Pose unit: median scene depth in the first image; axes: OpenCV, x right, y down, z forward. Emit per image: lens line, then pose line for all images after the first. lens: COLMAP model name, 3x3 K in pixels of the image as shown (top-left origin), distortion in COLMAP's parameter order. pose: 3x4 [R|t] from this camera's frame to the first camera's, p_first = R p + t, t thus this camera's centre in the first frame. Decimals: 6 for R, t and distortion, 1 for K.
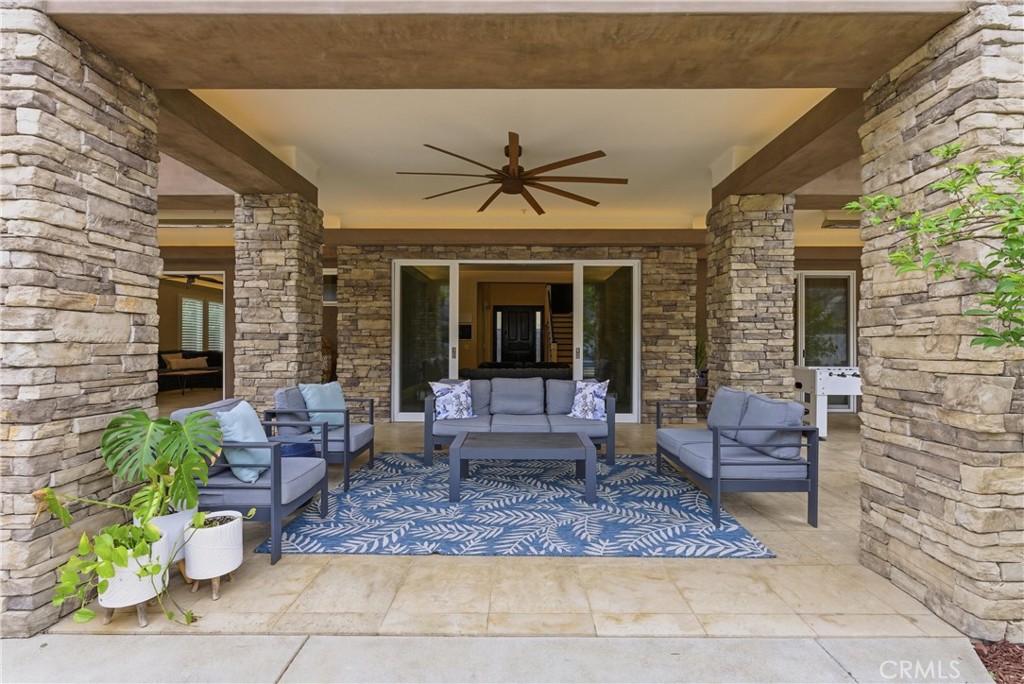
lens RADIAL K [[469.3, 0, 512.2], [0, 469.3, 344.8], [0, 0, 1]] dist [-0.001106, -0.000048]
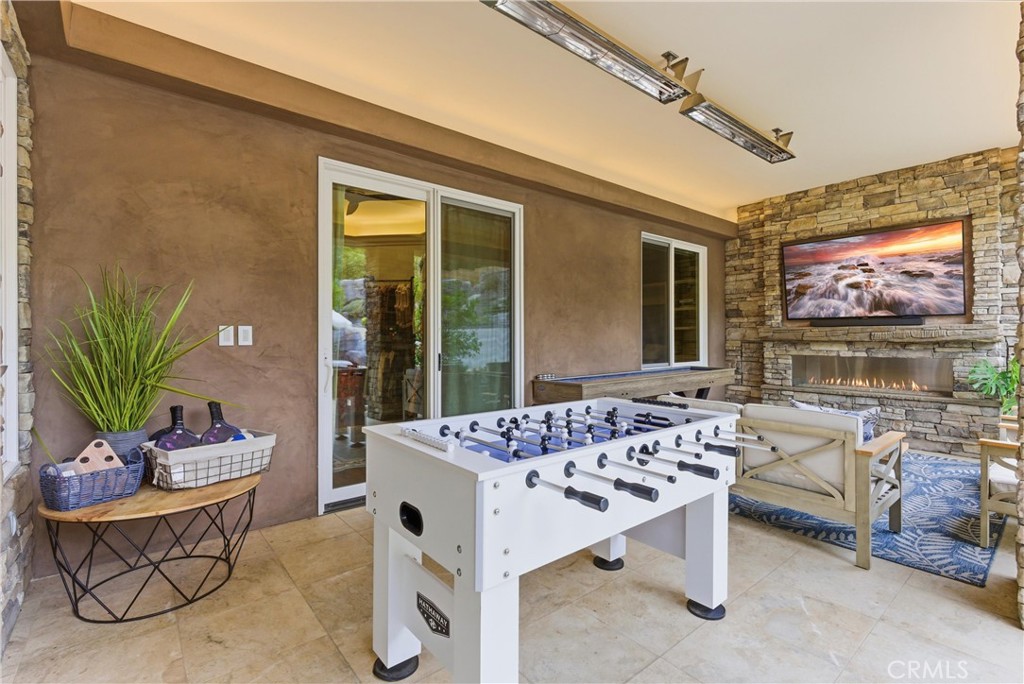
lens RADIAL K [[469.3, 0, 512.5], [0, 469.3, 341.4], [0, 0, 1]] dist [-0.001106, -0.000048]
pose [[0.769432, -0.002780, 0.638723, 0.534188], [0.003221, 0.999995, 0.000472, -0.000129], [-0.638721, 0.001694, 0.769436, 0.840459]]
